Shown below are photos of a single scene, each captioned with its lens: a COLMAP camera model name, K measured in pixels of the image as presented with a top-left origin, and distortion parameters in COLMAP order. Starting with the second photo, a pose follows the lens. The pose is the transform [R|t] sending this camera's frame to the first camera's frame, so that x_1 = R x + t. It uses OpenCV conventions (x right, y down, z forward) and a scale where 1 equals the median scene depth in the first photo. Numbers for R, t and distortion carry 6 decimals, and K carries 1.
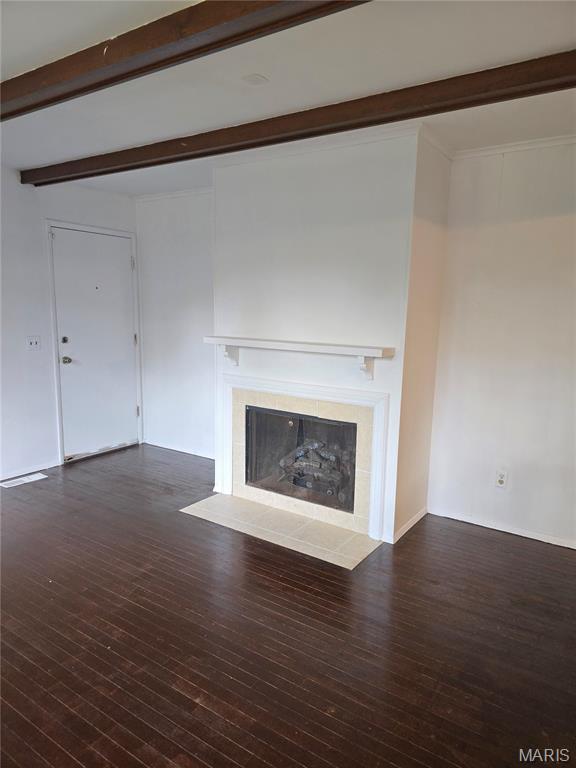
lens RADIAL K [[508.2, 0, 286.3], [0, 508.2, 396.2], [0, 0, 1]] dist [-0.004418, -0.003070]
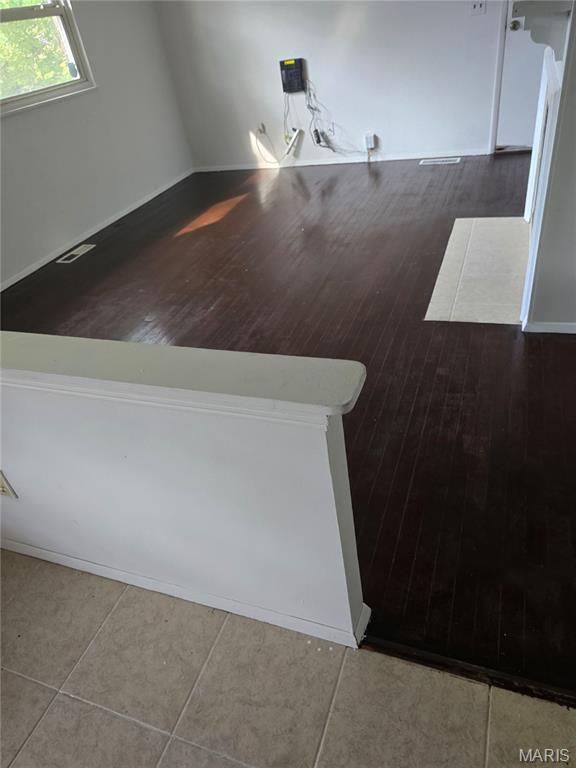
lens RADIAL K [[516.7, 0, 292.6], [0, 516.7, 384.8], [0, 0, 1]] dist [0.065787, -0.064464]
pose [[0.229658, 0.526773, -0.818393, 0.733687], [-0.024103, 0.843689, 0.536291, -0.032879], [0.972973, -0.103438, 0.206457, 0.501408]]
